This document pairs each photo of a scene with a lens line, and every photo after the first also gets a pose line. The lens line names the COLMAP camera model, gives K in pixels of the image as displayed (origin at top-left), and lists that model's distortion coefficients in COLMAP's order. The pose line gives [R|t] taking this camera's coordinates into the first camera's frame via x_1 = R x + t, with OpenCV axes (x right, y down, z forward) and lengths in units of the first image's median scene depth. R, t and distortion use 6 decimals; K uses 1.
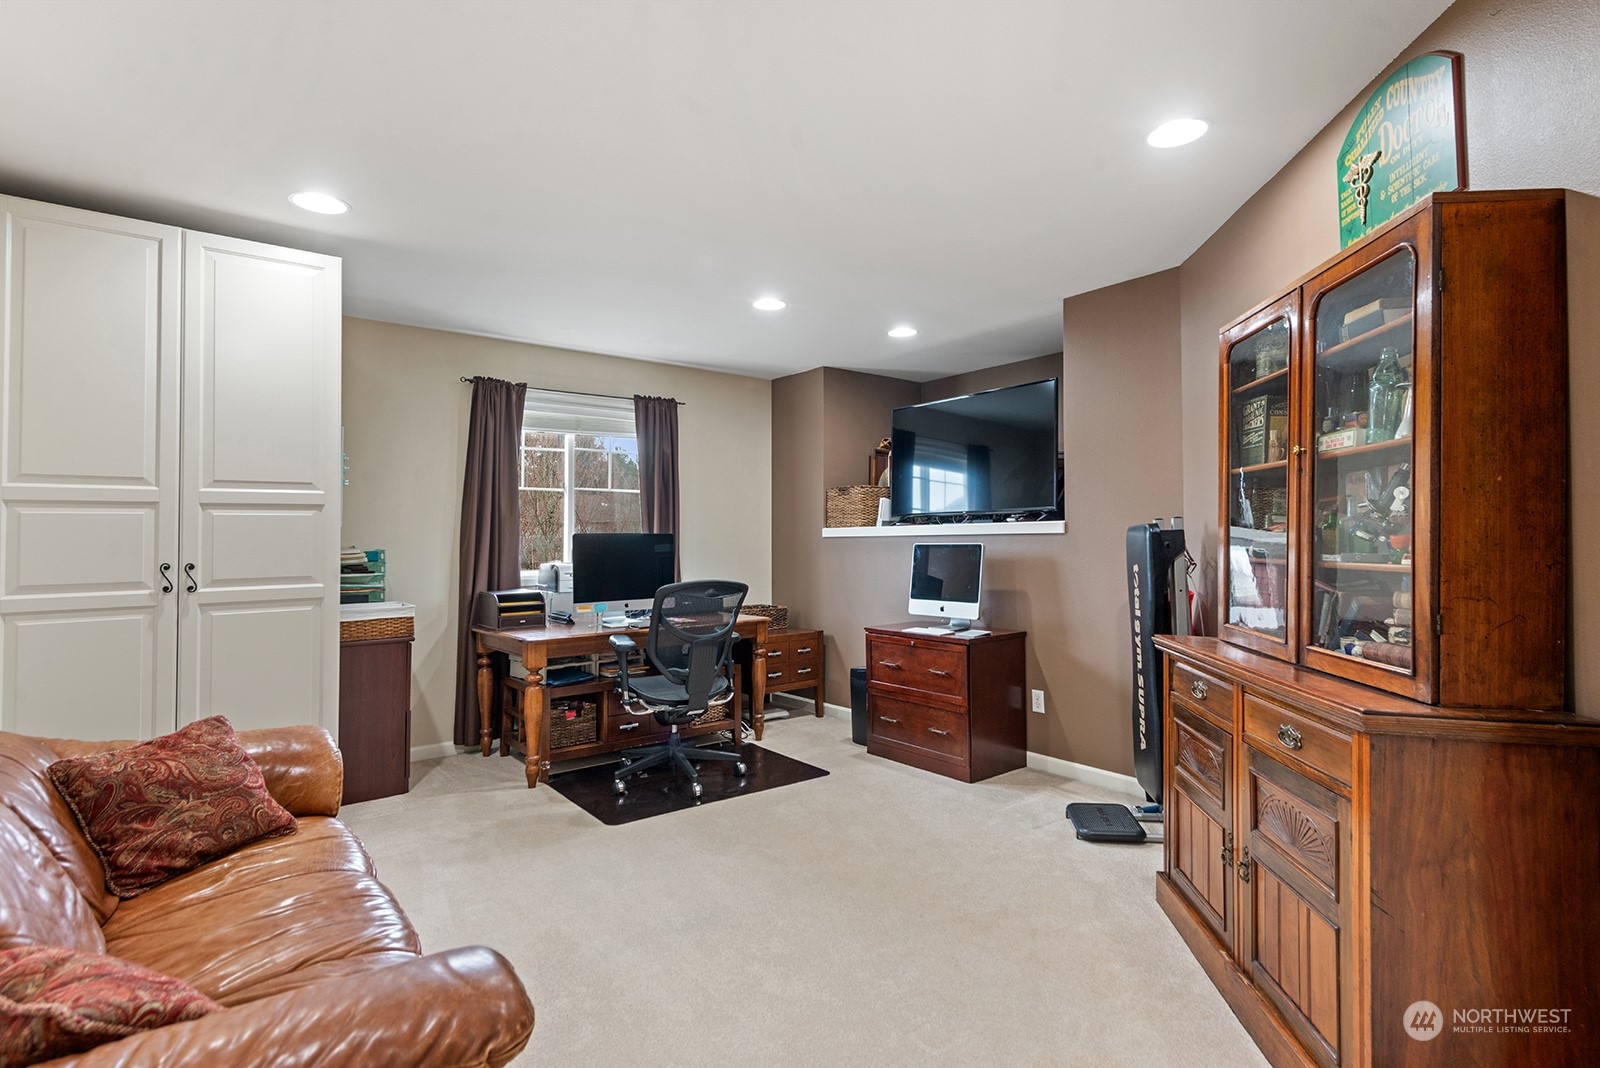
lens RADIAL K [[816.1, 0, 800.0], [0, 816.1, 536.6], [0, 0, 1]] dist [0.004224, -0.001398]
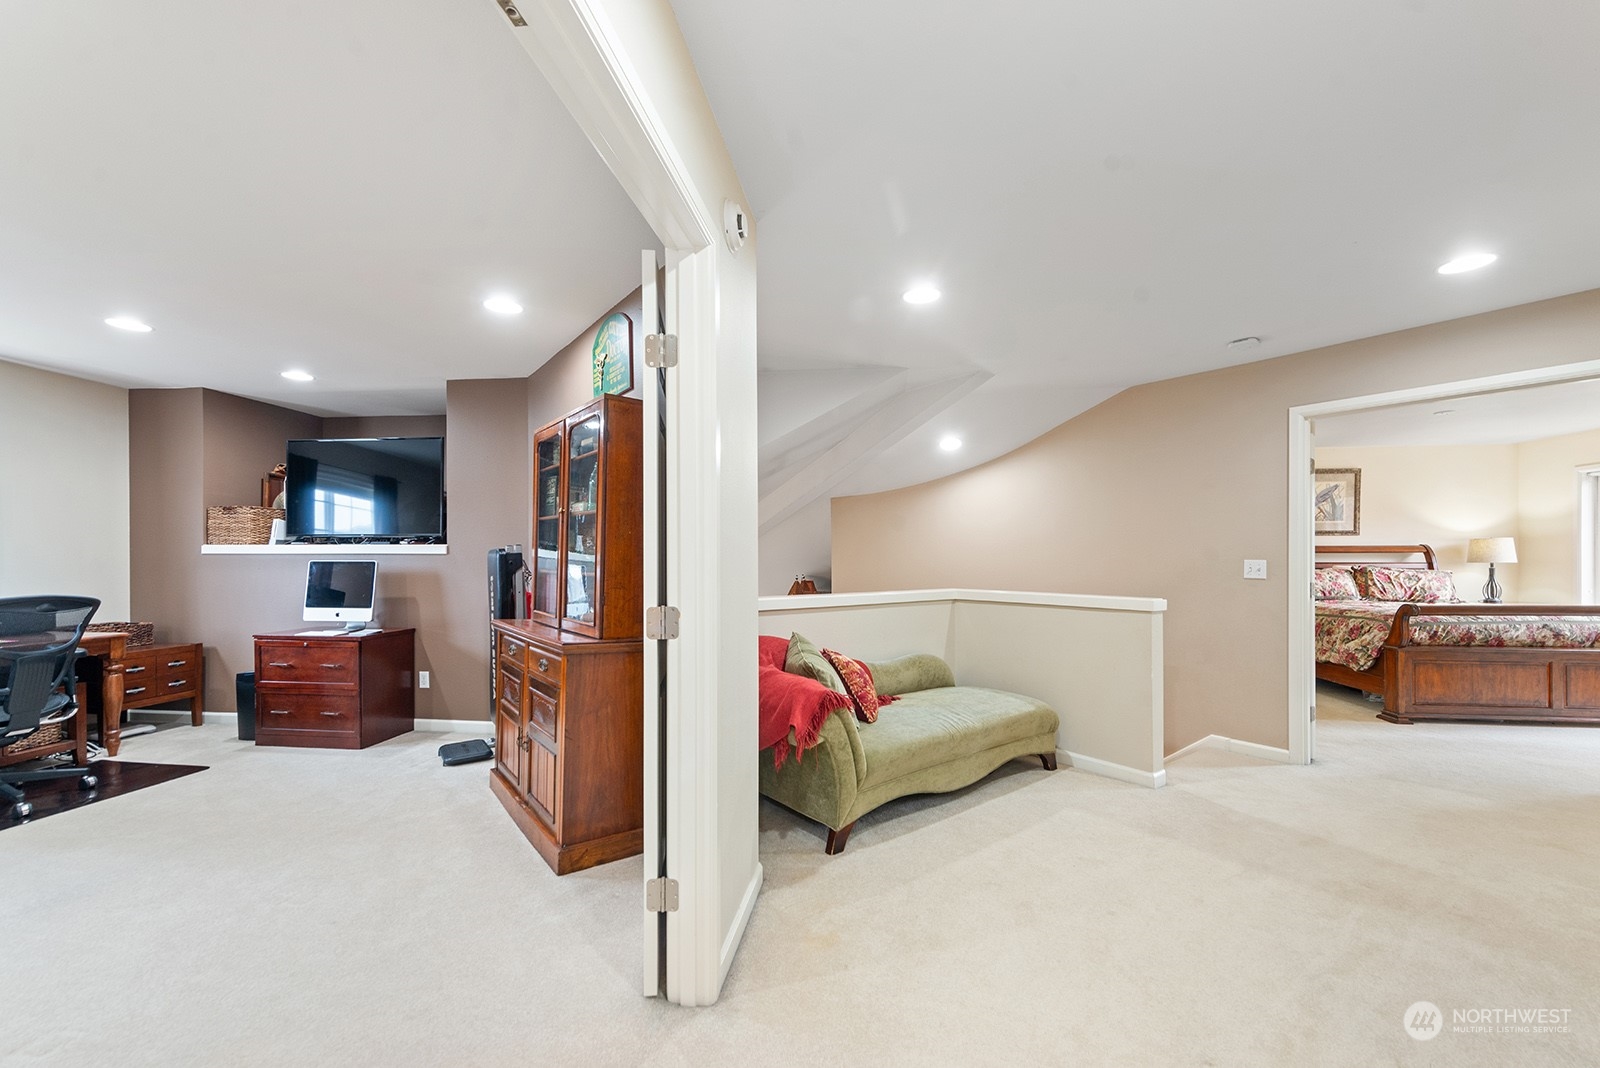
lens RADIAL K [[622.8, 0, 789.1], [0, 622.8, 567.5], [0, 0, 1]] dist [0.003474, -0.000642]
pose [[0.710152, 0.000397, 0.704049, -0.001596], [-0.012414, 0.999851, 0.011958, -0.000828], [-0.703939, -0.017232, 0.710051, -0.144479]]
